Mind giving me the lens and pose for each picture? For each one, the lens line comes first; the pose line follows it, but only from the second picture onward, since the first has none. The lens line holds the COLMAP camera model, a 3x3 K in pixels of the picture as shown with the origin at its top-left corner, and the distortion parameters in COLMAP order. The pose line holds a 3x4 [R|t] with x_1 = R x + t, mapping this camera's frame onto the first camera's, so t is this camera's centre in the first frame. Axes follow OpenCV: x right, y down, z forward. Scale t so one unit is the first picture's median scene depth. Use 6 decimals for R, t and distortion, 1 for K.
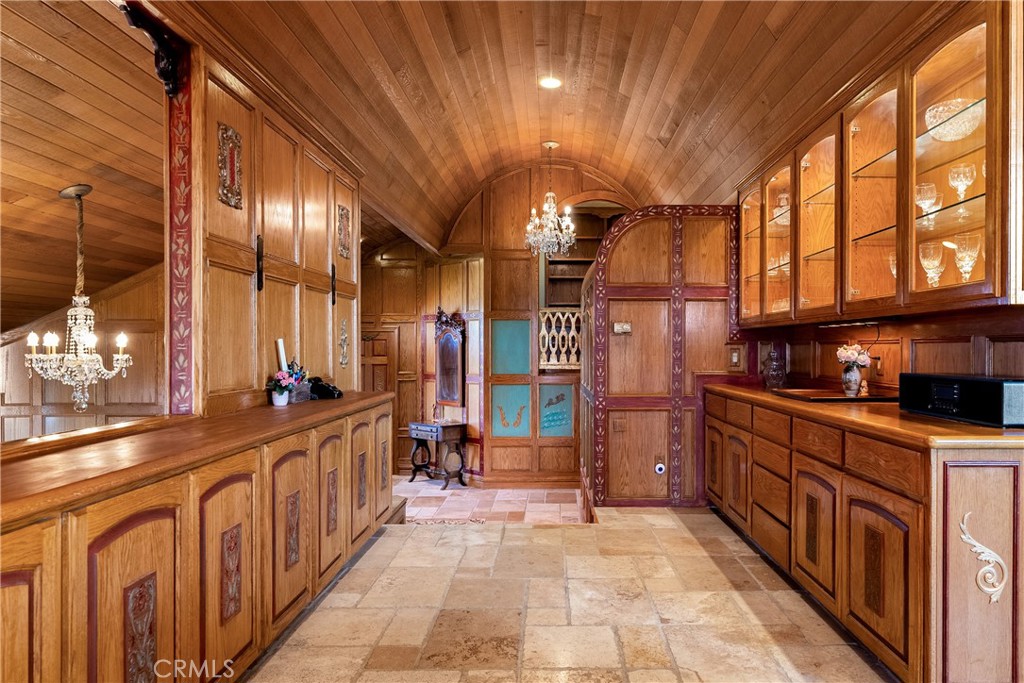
lens RADIAL K [[704.6, 0, 513.6], [0, 704.6, 345.4], [0, 0, 1]] dist [0.001418, 0.000162]
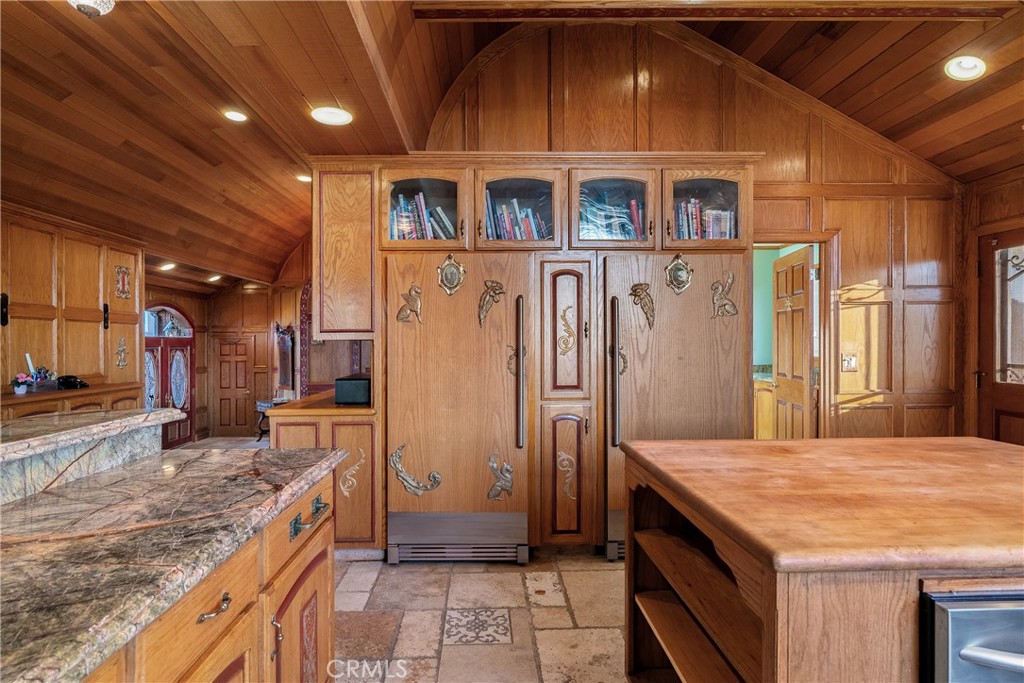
lens RADIAL K [[537.9, 0, 508.7], [0, 537.9, 339.4], [0, 0, 1]] dist [-0.002146, -0.000298]
pose [[0.999069, -0.005733, 0.042755, 0.529405], [0.005698, 0.999983, 0.000936, -0.026433], [-0.042760, -0.000692, 0.999085, -0.225077]]
